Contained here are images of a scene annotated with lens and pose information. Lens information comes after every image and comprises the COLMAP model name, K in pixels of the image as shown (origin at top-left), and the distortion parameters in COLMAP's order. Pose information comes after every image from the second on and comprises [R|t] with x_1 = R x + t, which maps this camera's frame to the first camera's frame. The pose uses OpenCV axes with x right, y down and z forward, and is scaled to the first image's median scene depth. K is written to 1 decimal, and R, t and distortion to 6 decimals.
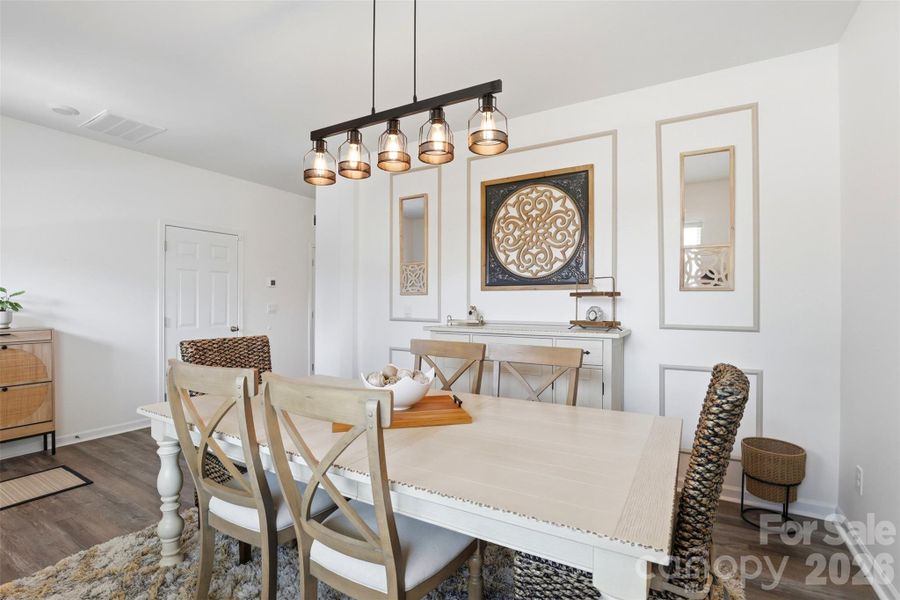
lens RADIAL K [[420.2, 0, 447.6], [0, 420.2, 300.7], [0, 0, 1]] dist [-0.016091, 0.000115]
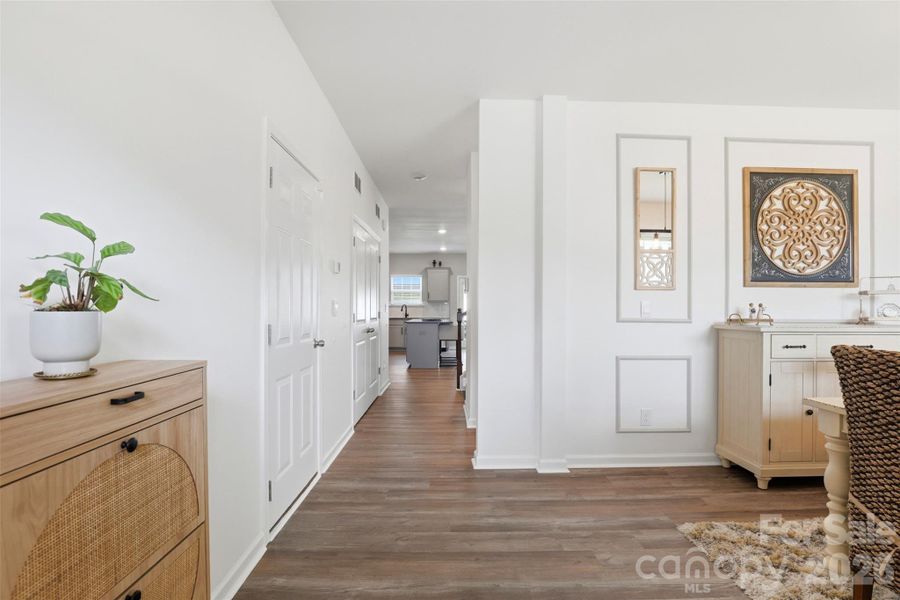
lens RADIAL K [[413.0, 0, 443.3], [0, 413.0, 307.2], [0, 0, 1]] dist [-0.040314, 0.007503]
pose [[0.856299, -0.006032, 0.516446, -0.999915], [-0.002720, 0.999865, 0.016190, 0.009214], [-0.516474, -0.015268, 0.856167, 0.622033]]
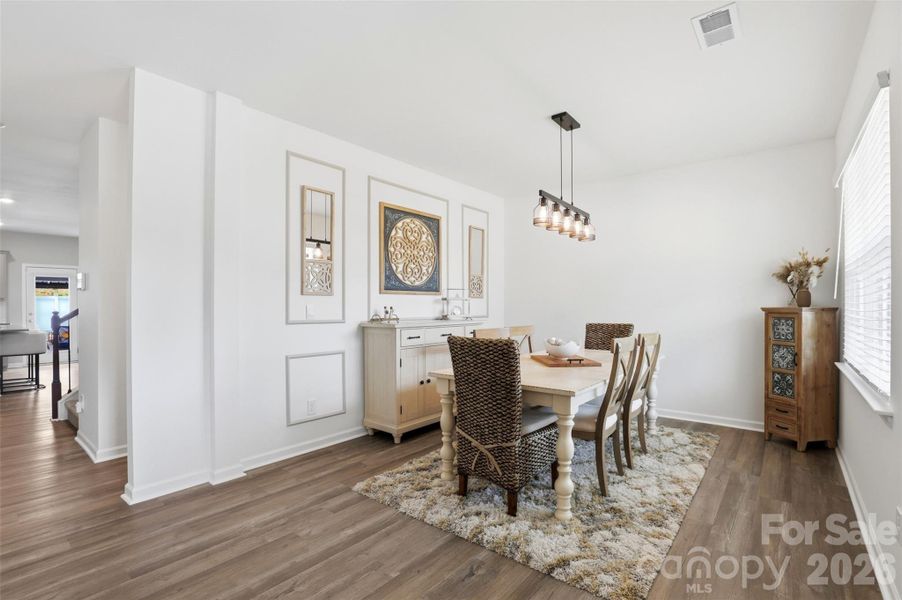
lens RADIAL K [[414.0, 0, 444.3], [0, 414.0, 307.2], [0, 0, 1]] dist [-0.040314, 0.007503]
pose [[0.170810, -0.012940, 0.985219, -1.117717], [-0.008592, 0.999856, 0.014622, -0.003963], [-0.985267, -0.010962, 0.170674, 0.661278]]
